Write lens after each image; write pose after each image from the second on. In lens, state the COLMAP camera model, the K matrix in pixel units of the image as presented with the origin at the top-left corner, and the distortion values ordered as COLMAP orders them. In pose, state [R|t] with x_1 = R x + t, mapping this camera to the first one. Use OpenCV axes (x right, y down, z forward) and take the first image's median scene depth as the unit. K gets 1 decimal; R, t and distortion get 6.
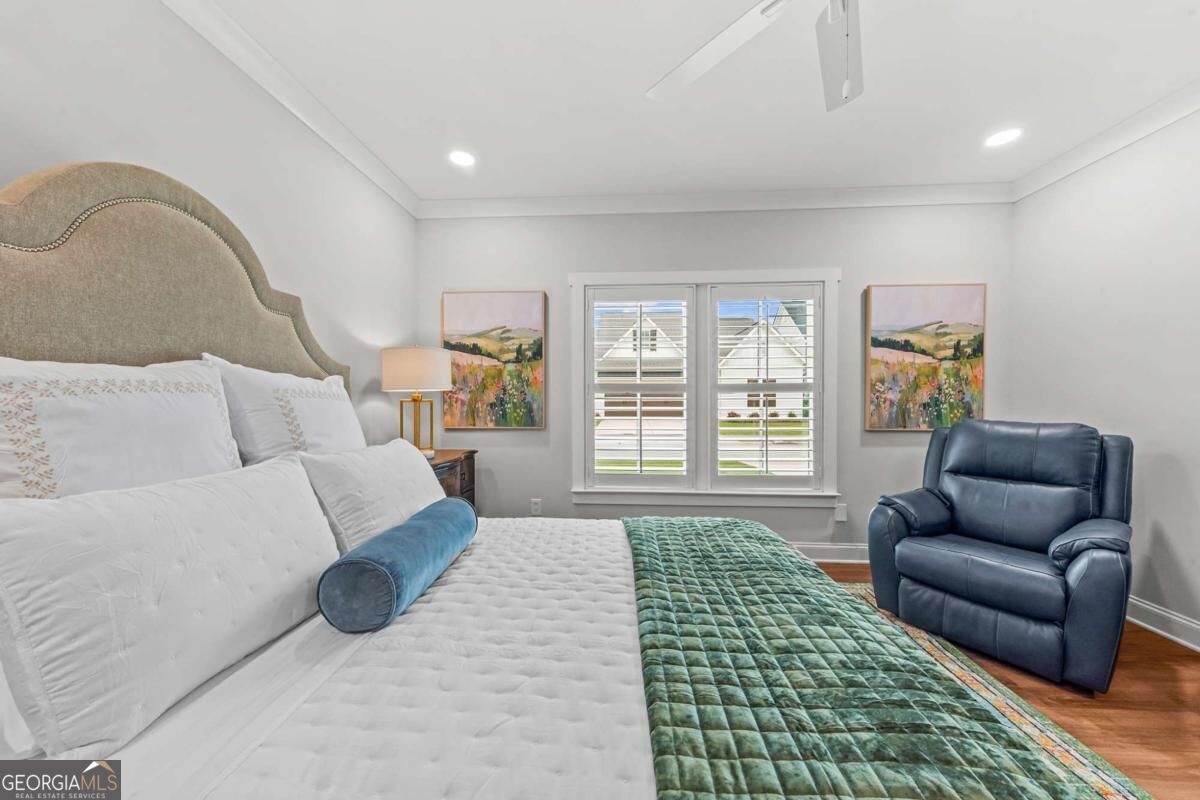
lens RADIAL K [[411.1, 0, 600.0], [0, 411.1, 400.0], [0, 0, 1]] dist [0.007926, -0.000176]
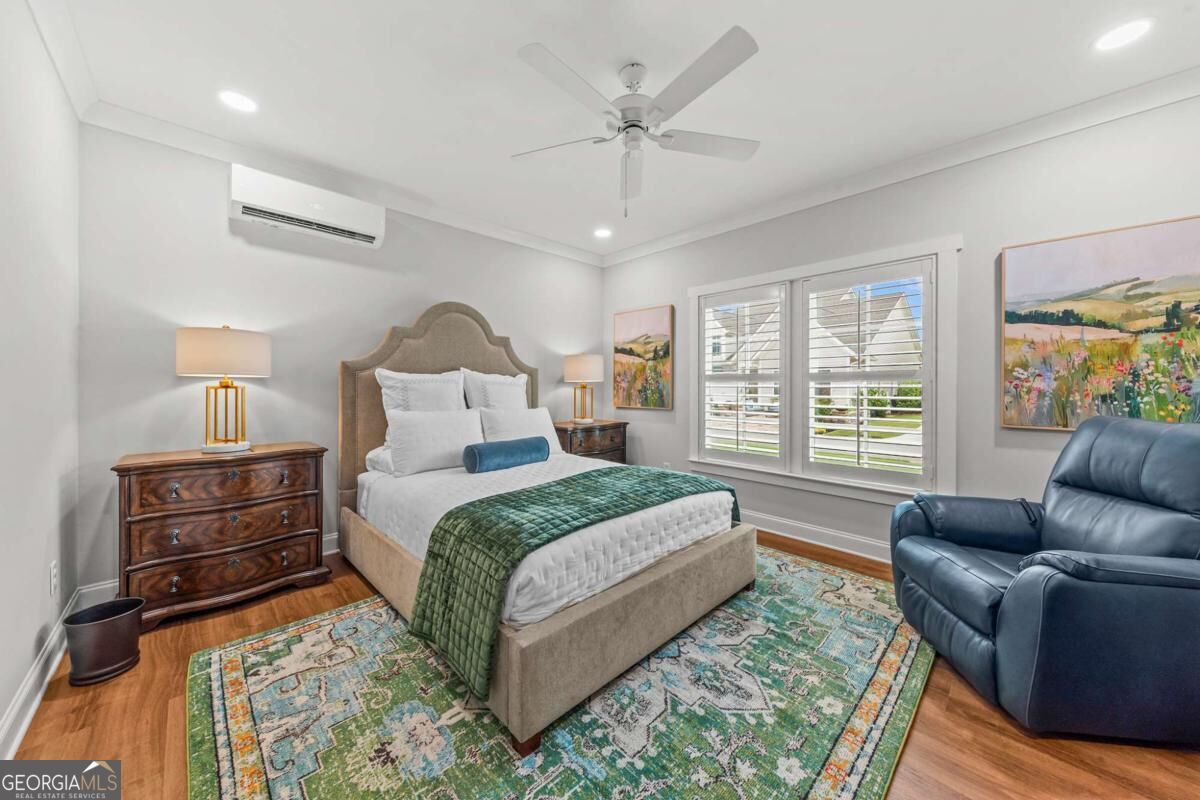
lens RADIAL K [[420.5, 0, 599.6], [0, 420.5, 388.5], [0, 0, 1]] dist [-0.000187, -0.000148]
pose [[0.729832, 0.006246, -0.683598, 0.642241], [-0.008877, 0.999961, -0.000341, 0.005019], [0.683569, 0.006317, 0.729859, -0.139696]]
